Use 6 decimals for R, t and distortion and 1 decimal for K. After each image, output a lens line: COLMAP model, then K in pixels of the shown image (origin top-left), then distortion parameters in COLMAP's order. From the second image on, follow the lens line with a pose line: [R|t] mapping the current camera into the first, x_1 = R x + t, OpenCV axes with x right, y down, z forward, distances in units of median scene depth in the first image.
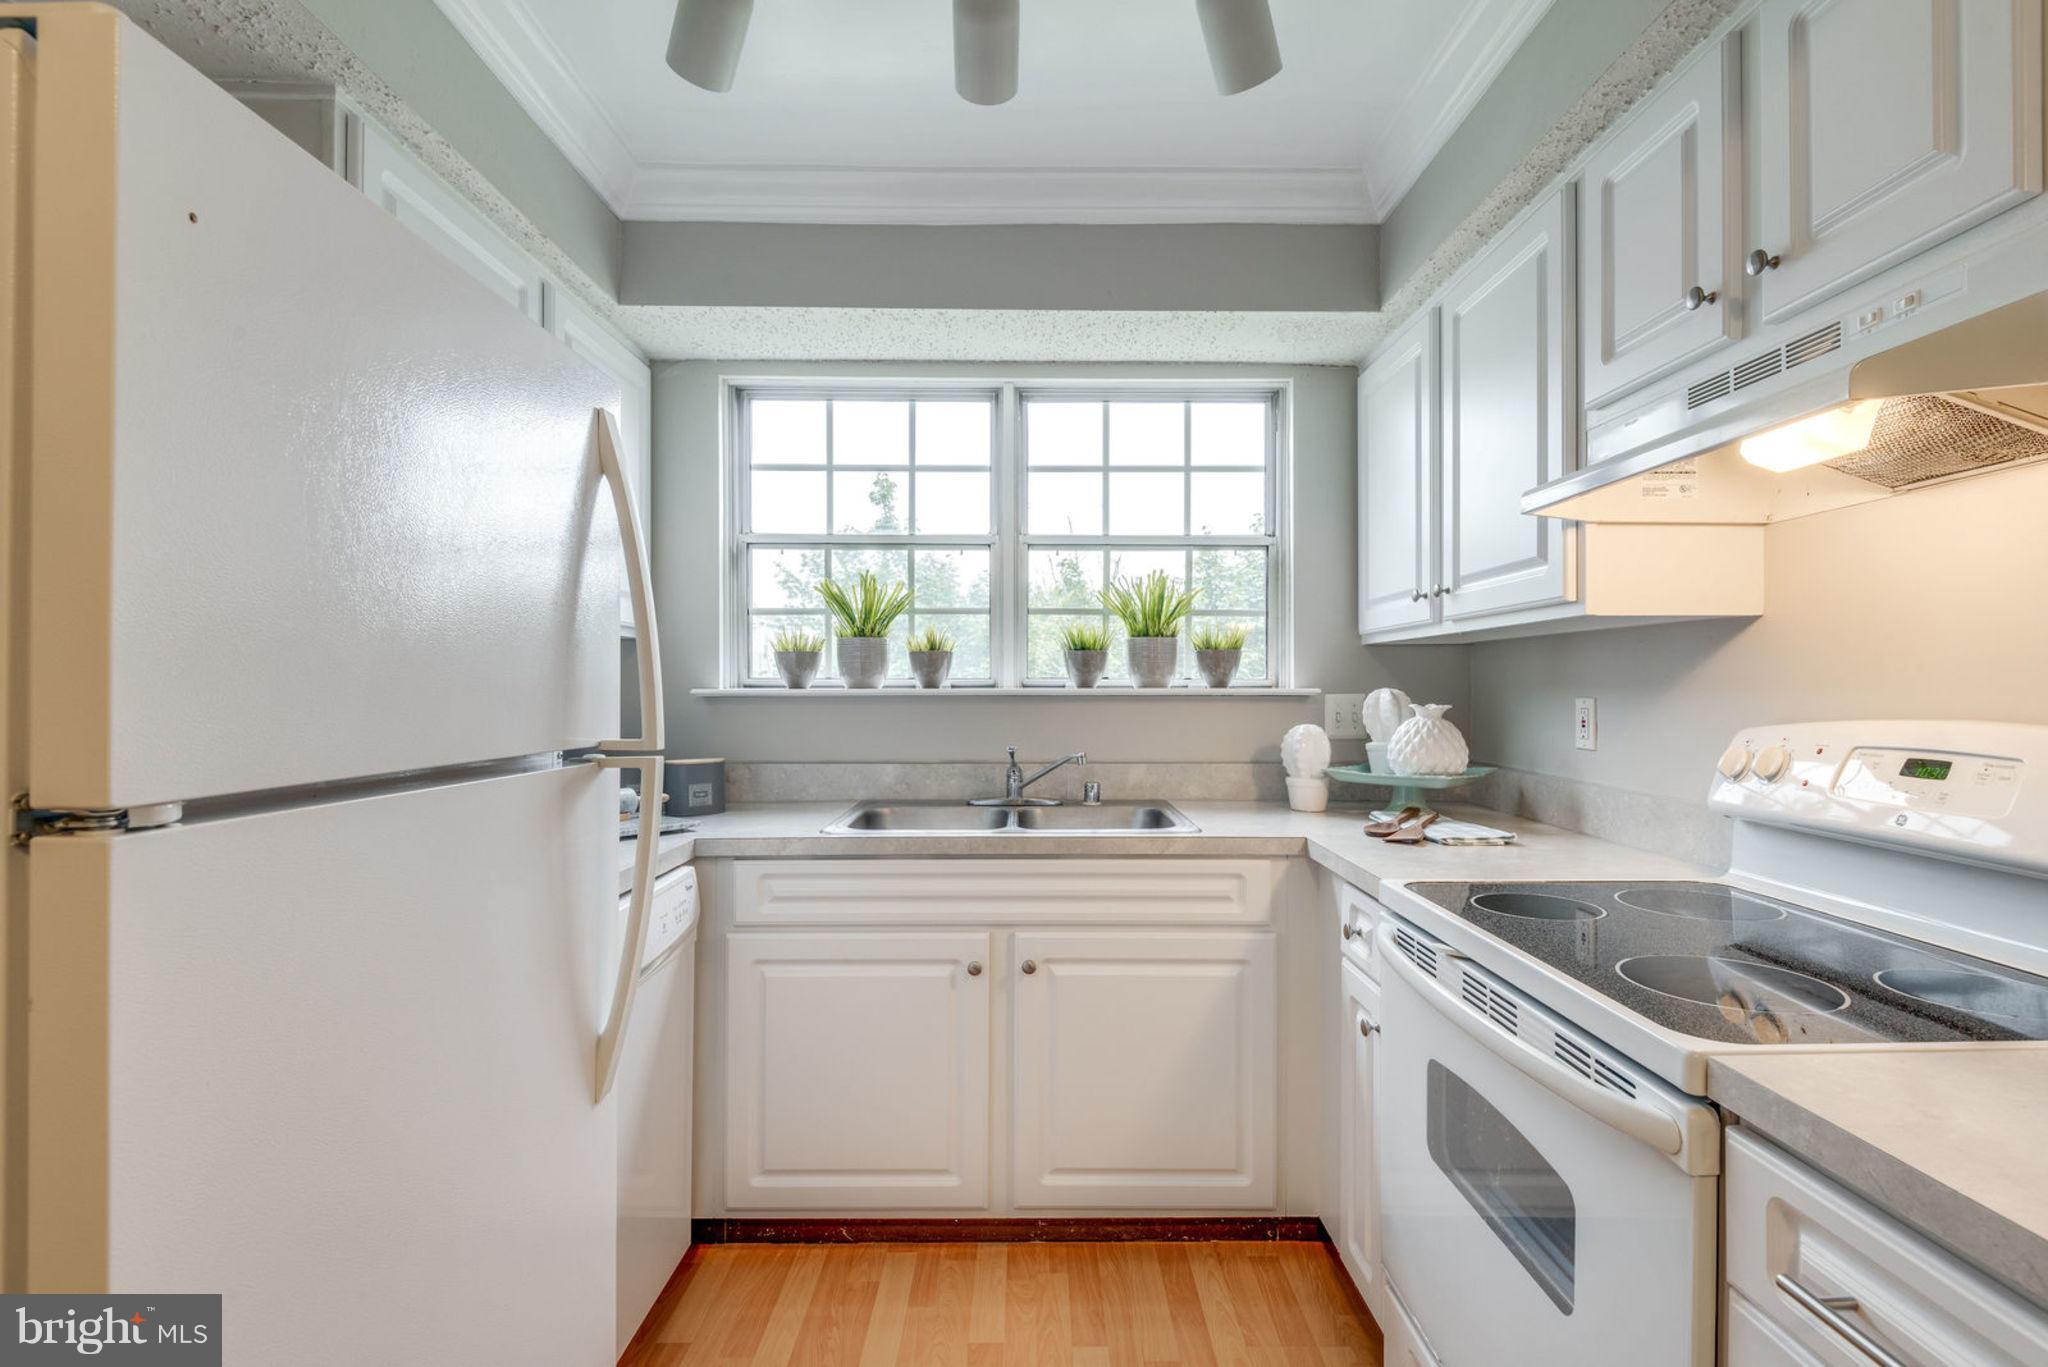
lens RADIAL K [[996.4, 0, 1053.1], [0, 996.4, 683.7], [0, 0, 1]] dist [0.003235, -0.000445]
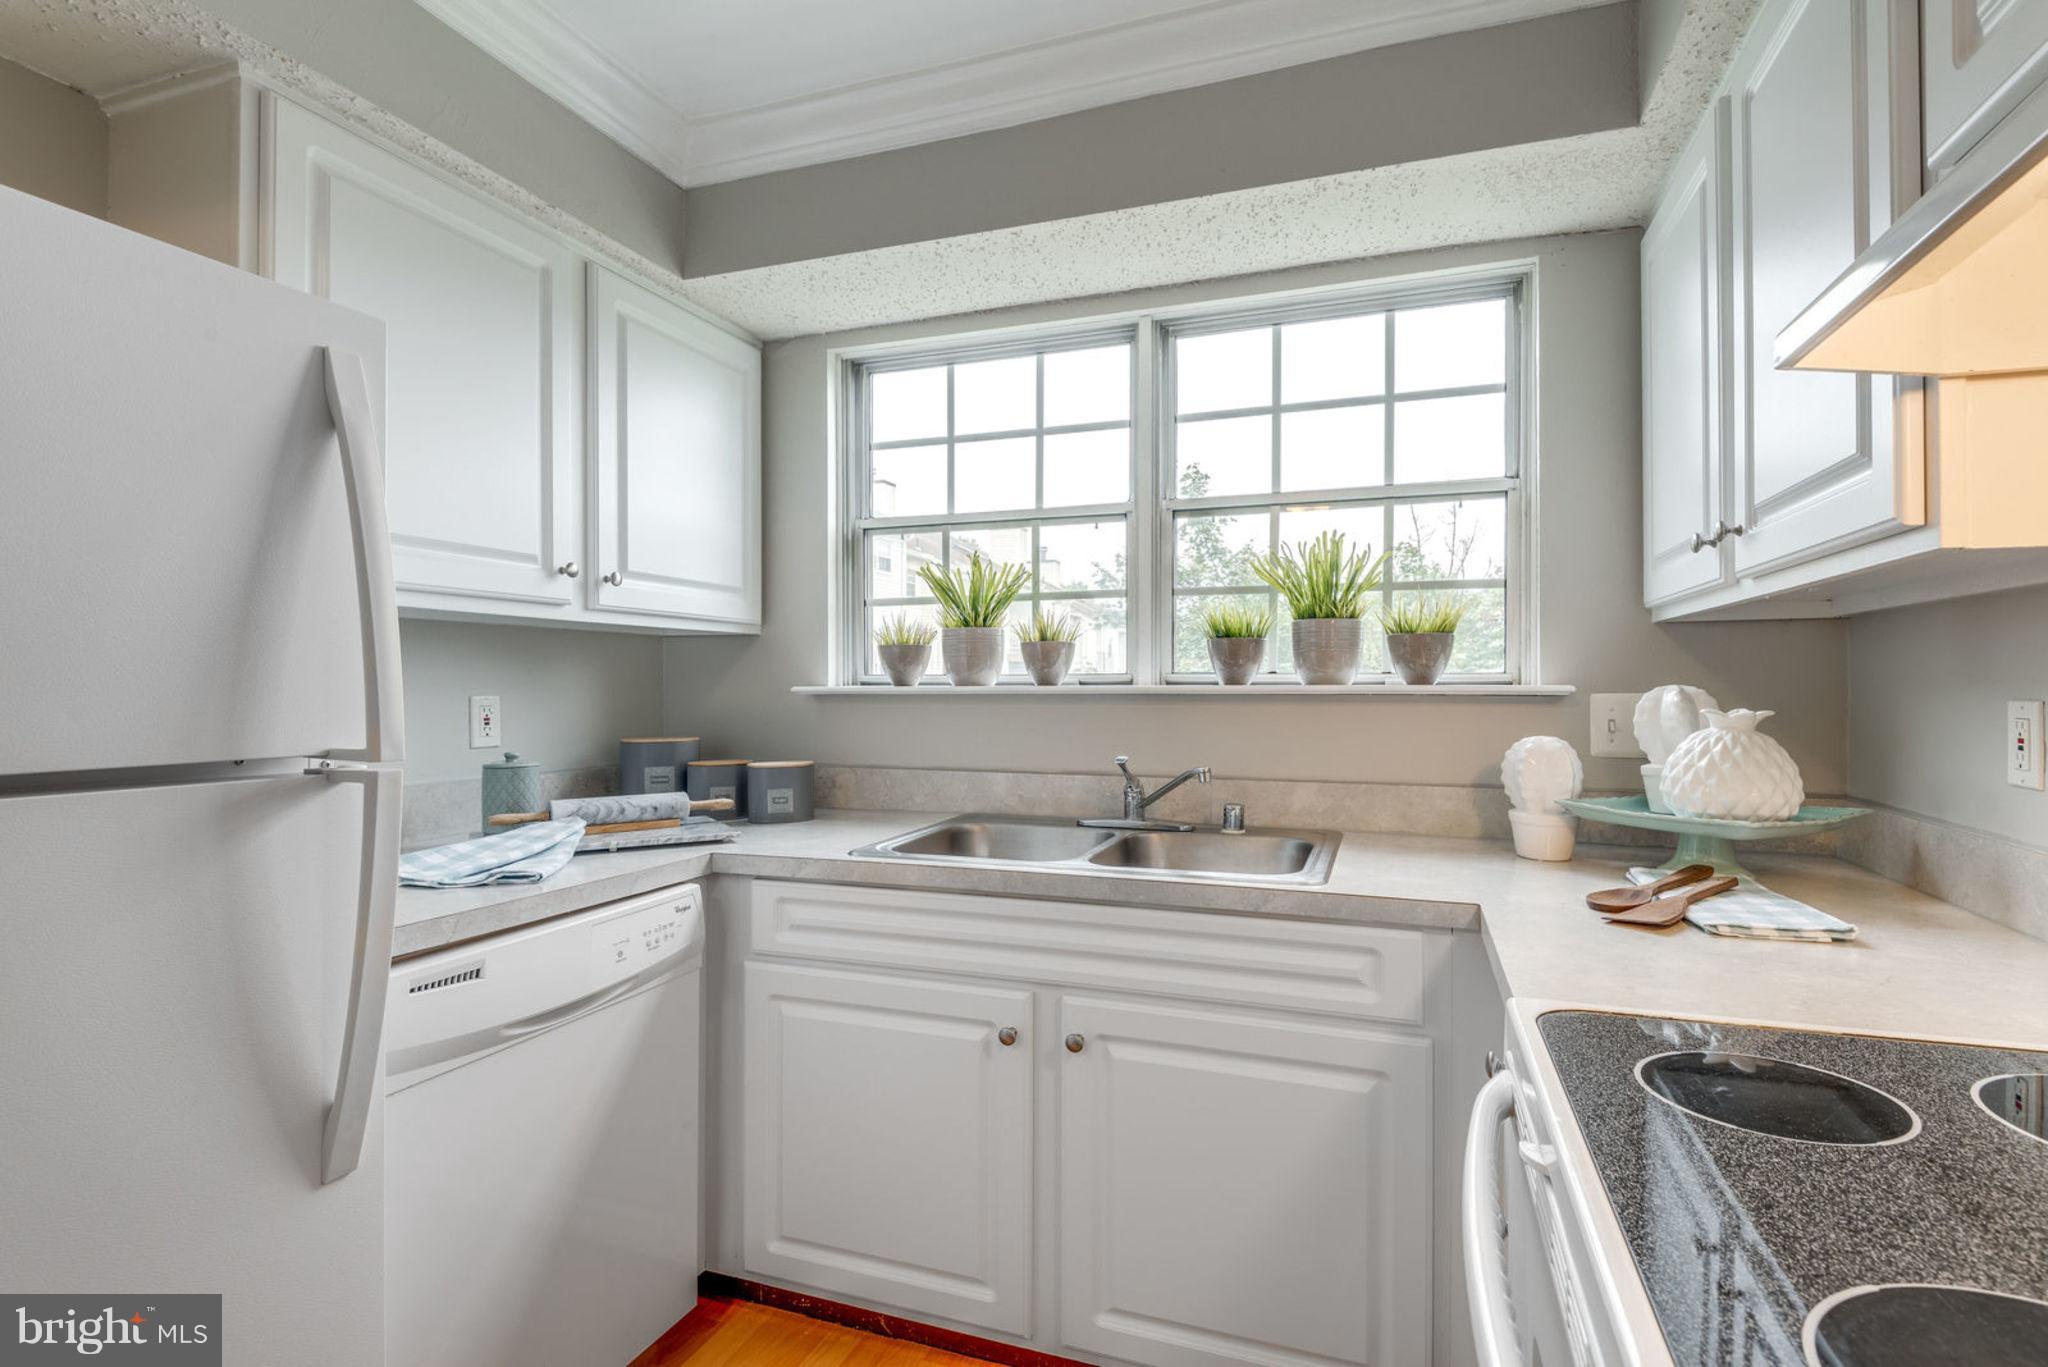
lens RADIAL K [[991.7, 0, 1024.0], [0, 991.7, 683.5], [0, 0, 1]] dist [0.015903, -0.020448]
pose [[0.926368, -0.001649, -0.376616, 0.184201], [0.002417, 0.999996, 0.001567, 0.001507], [0.376612, -0.002362, 0.926368, 0.211220]]
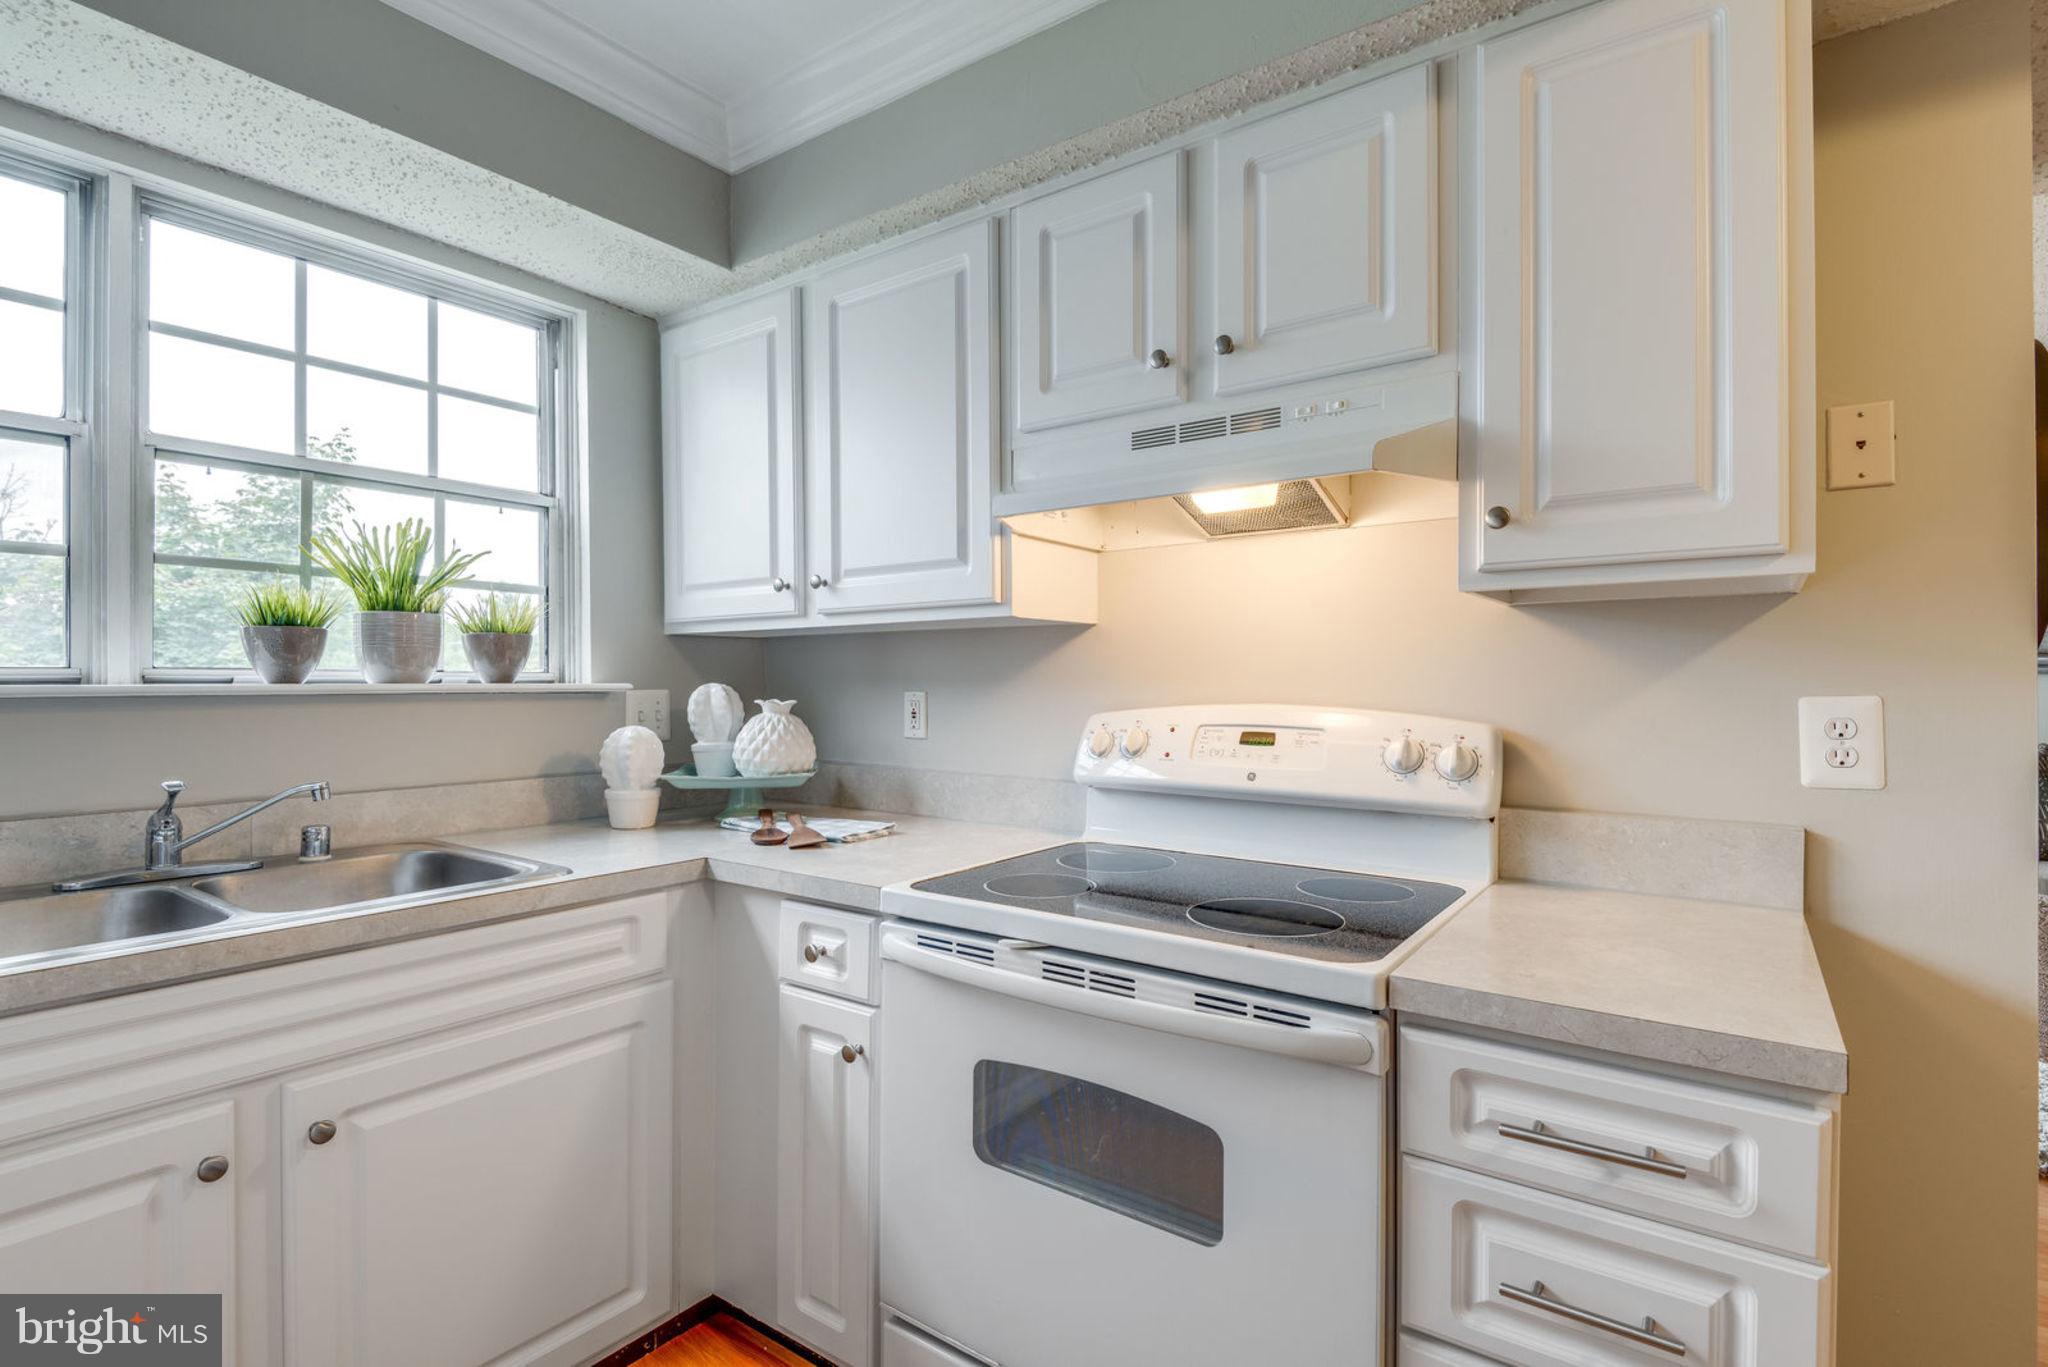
lens RADIAL K [[961.9, 0, 1097.4], [0, 961.9, 677.4], [0, 0, 1]] dist [0.029794, -0.019225]
pose [[0.586408, 0.002161, 0.810013, -0.183533], [-0.000719, 0.999997, -0.002147, 0.000939], [-0.810016, 0.000677, 0.586408, 0.199142]]
